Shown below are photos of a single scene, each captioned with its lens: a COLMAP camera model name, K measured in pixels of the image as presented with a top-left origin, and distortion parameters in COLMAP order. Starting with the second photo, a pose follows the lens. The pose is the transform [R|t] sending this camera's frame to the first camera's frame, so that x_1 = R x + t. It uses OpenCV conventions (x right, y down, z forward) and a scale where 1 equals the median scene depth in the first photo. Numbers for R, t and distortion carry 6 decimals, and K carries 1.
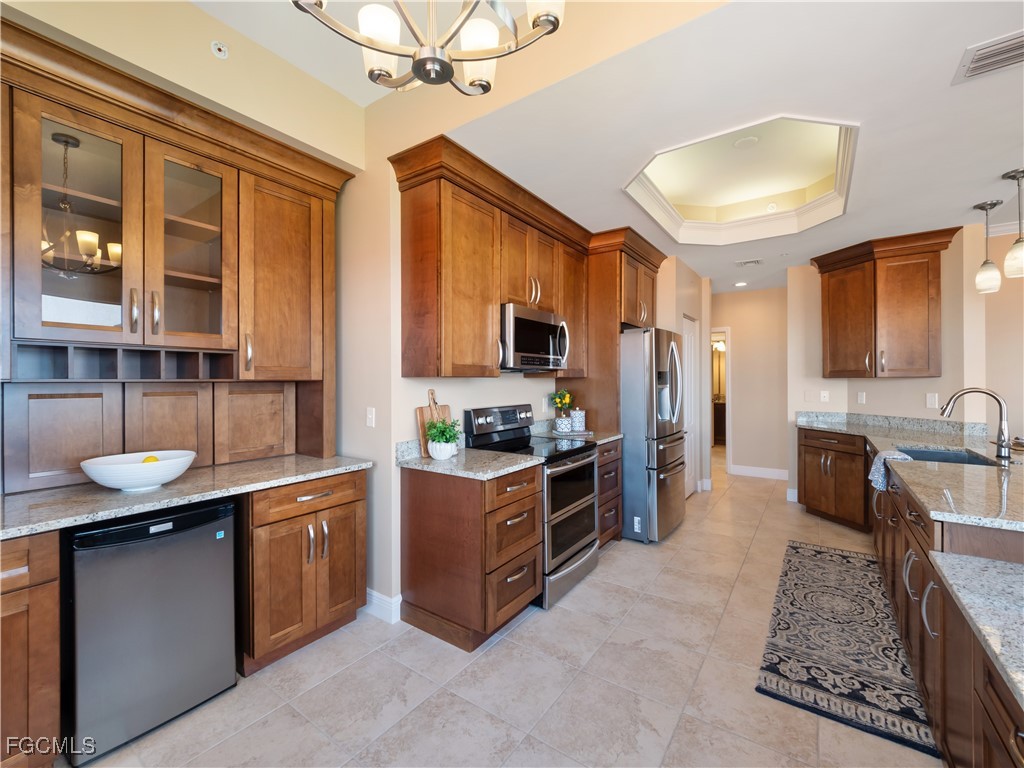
lens RADIAL K [[442.1, 0, 524.1], [0, 442.1, 382.8], [0, 0, 1]] dist [-0.001363, -0.002494]
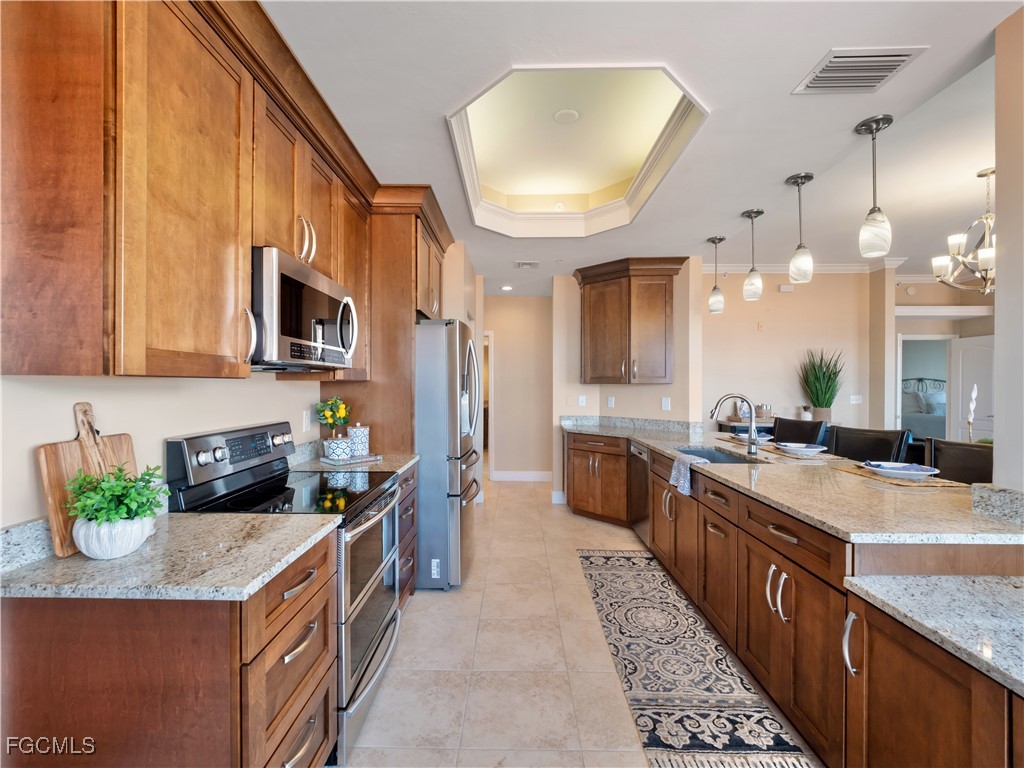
lens RADIAL K [[442.1, 0, 508.0], [0, 442.1, 388.1], [0, 0, 1]] dist [-0.001363, -0.002494]
pose [[0.840451, 0.001866, 0.541884, -0.073259], [-0.002817, 0.999996, 0.000925, -0.001903], [-0.541880, -0.002304, 0.840453, 0.317284]]
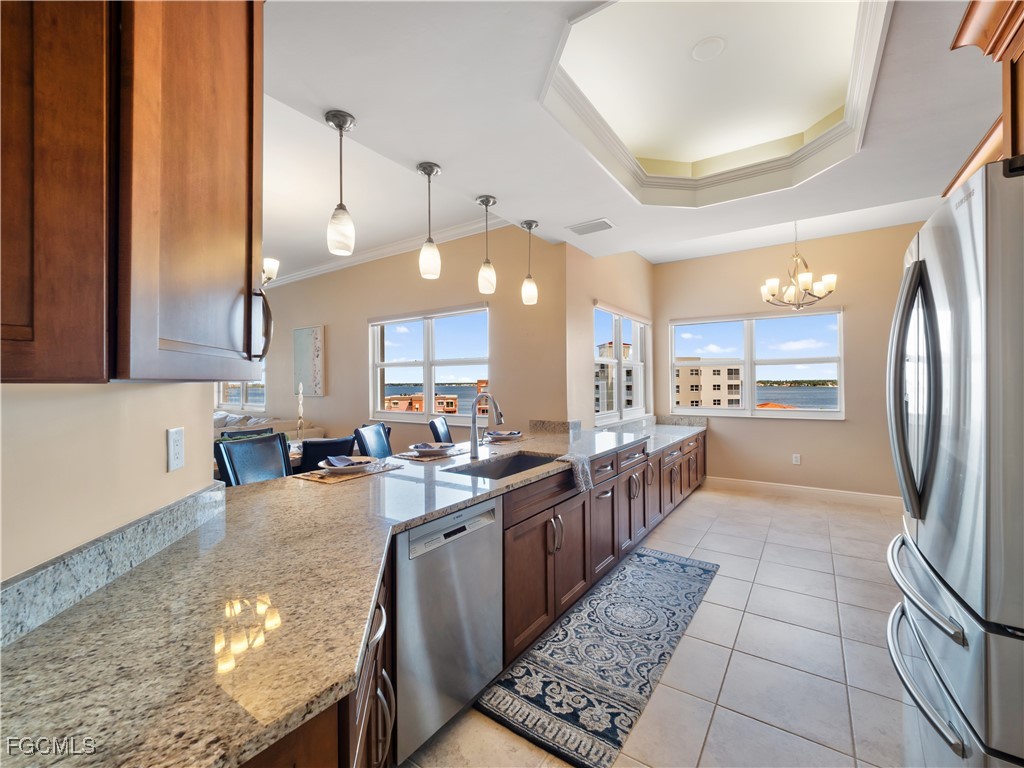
lens RADIAL K [[442.1, 0, 506.8], [0, 442.1, 377.7], [0, 0, 1]] dist [-0.001363, -0.002494]
pose [[-0.999818, 0.012182, 0.014701, 0.833342], [0.012095, 0.999909, -0.005991, -0.012524], [-0.014773, -0.005812, -0.999874, 1.727644]]
